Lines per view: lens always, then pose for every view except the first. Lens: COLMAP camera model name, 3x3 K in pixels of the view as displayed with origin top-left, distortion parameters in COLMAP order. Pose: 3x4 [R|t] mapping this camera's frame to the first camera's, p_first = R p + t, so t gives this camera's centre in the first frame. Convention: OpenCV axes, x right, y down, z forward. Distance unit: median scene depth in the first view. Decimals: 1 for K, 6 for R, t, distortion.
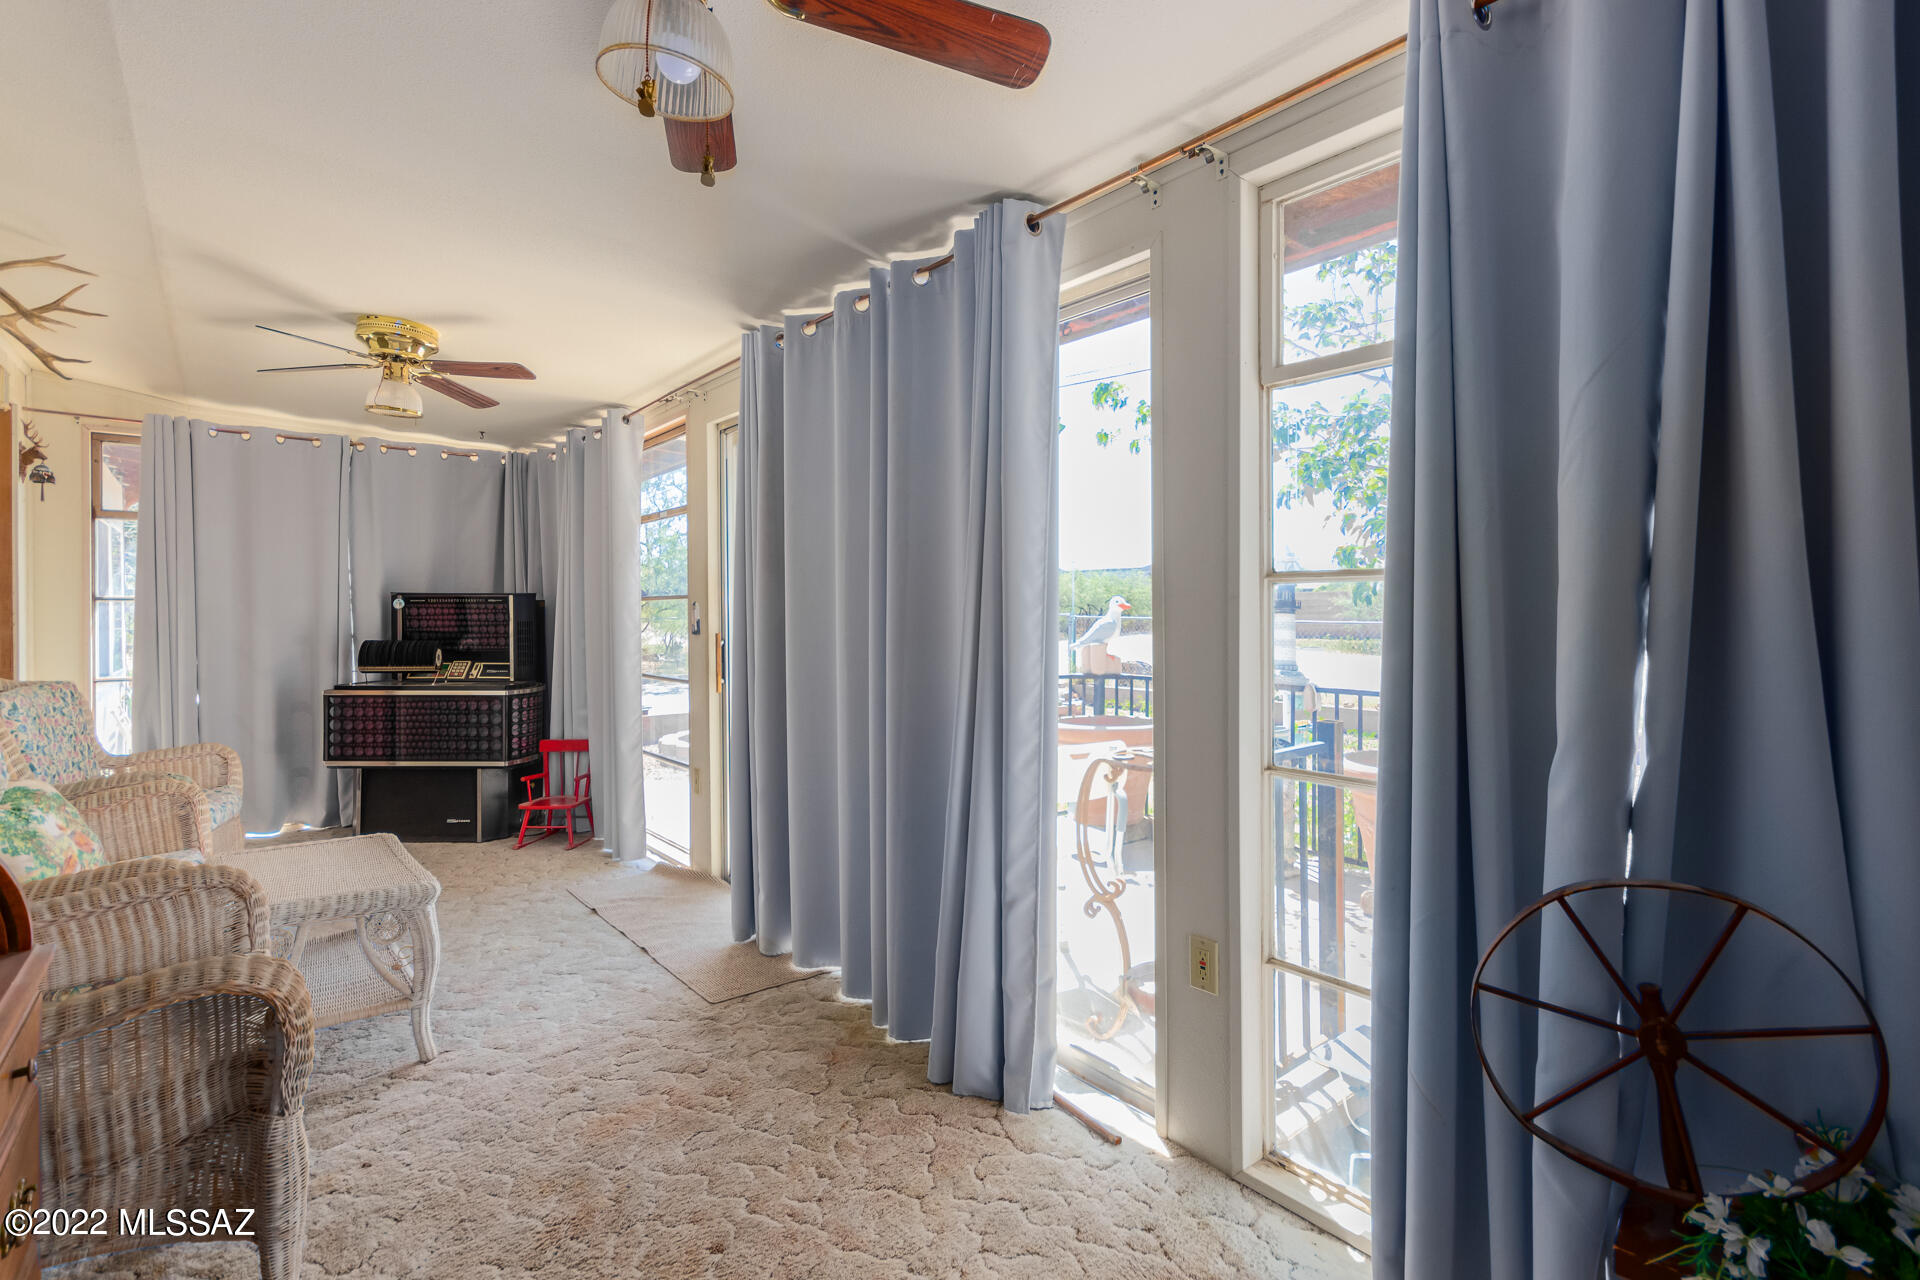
lens RADIAL K [[882.2, 0, 949.9], [0, 882.2, 621.5], [0, 0, 1]] dist [-0.001225, -0.000381]
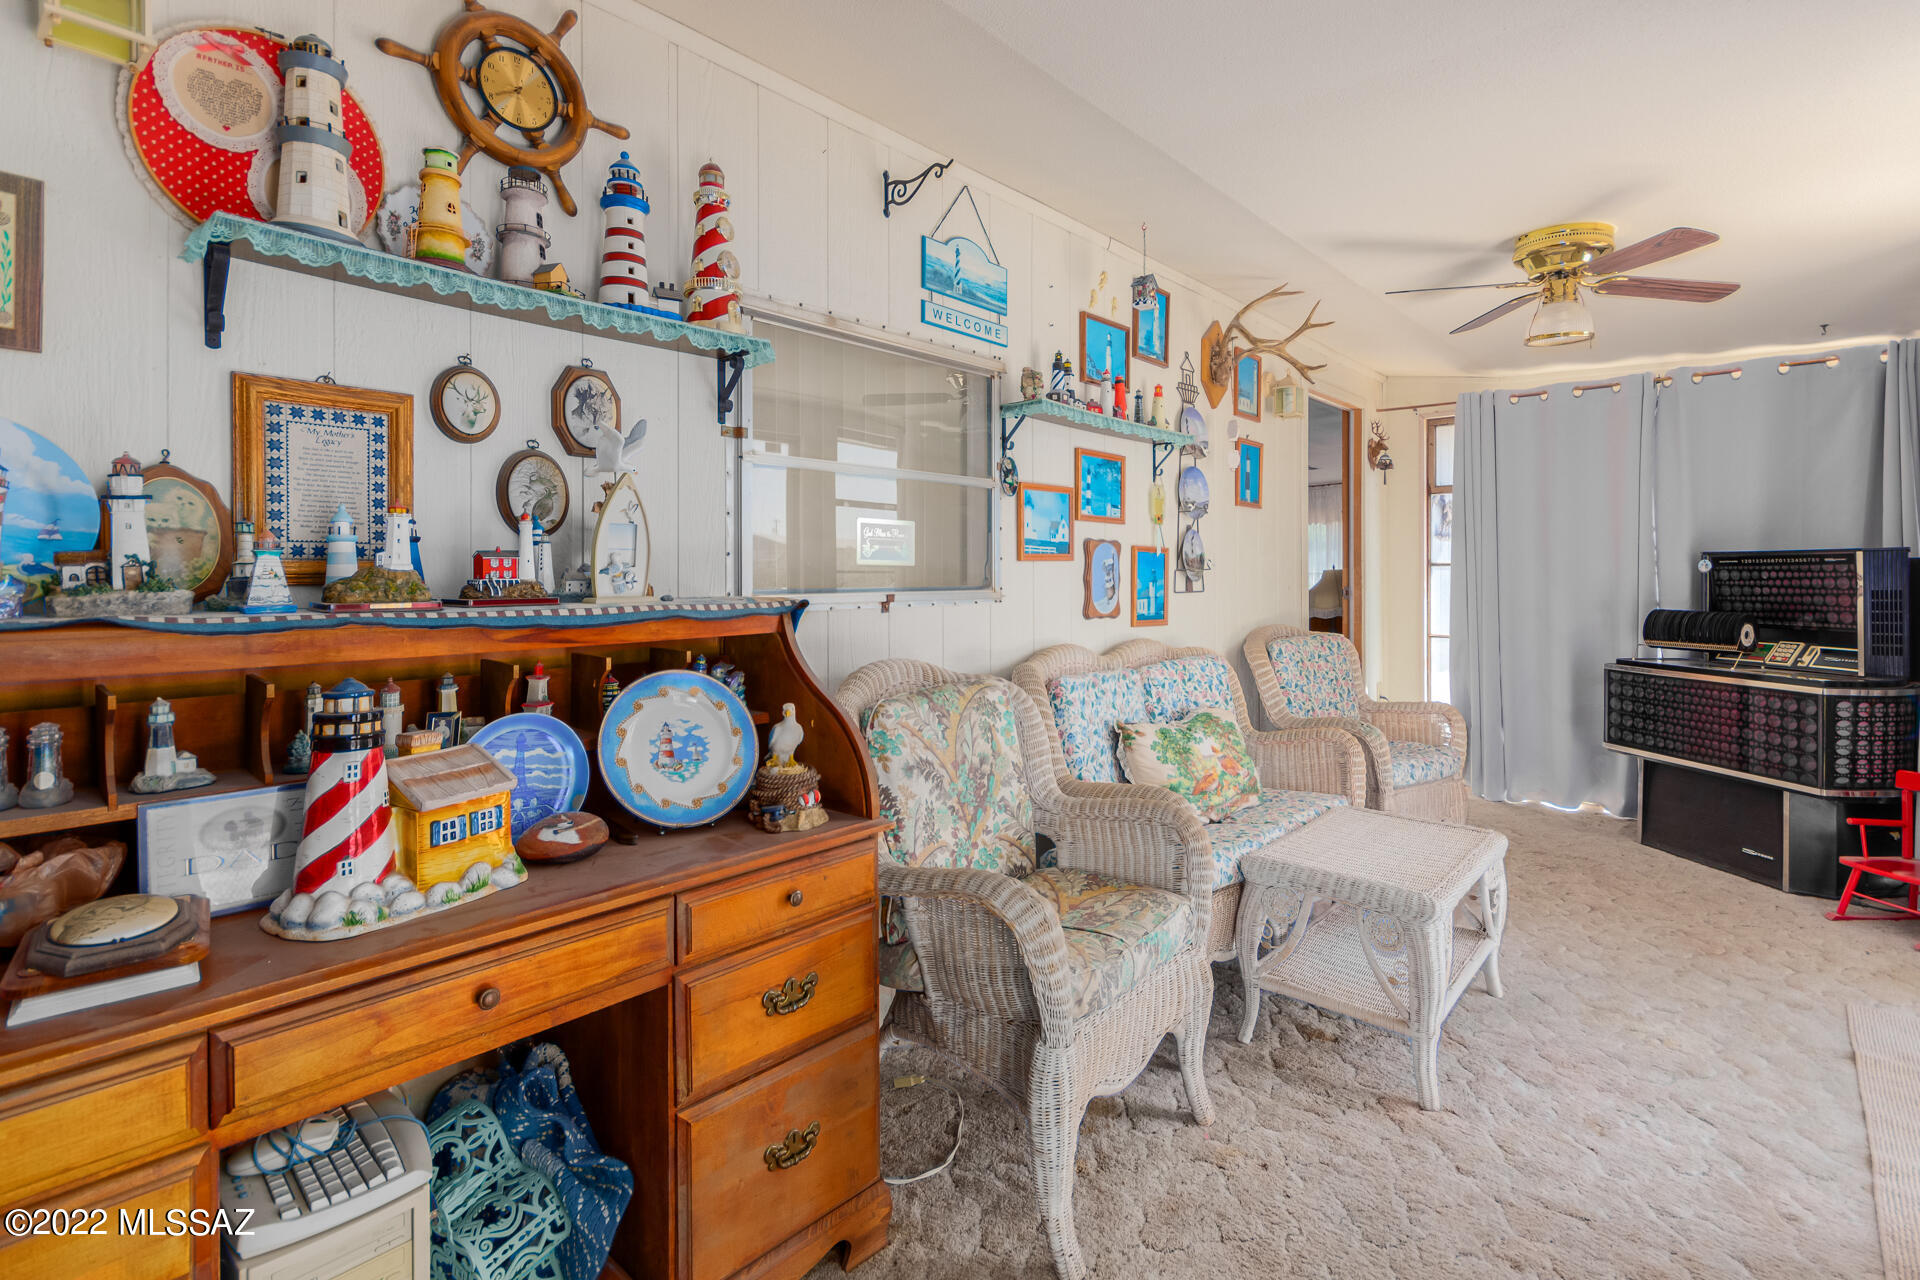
lens RADIAL K [[903.0, 0, 959.9], [0, 903.0, 585.2], [0, 0, 1]] dist [-0.001512, 0.000001]
pose [[0.161608, 0.009089, -0.986813, 0.089711], [-0.009013, 0.999929, 0.007734, -0.002702], [0.986814, 0.007645, 0.161678, 0.203787]]
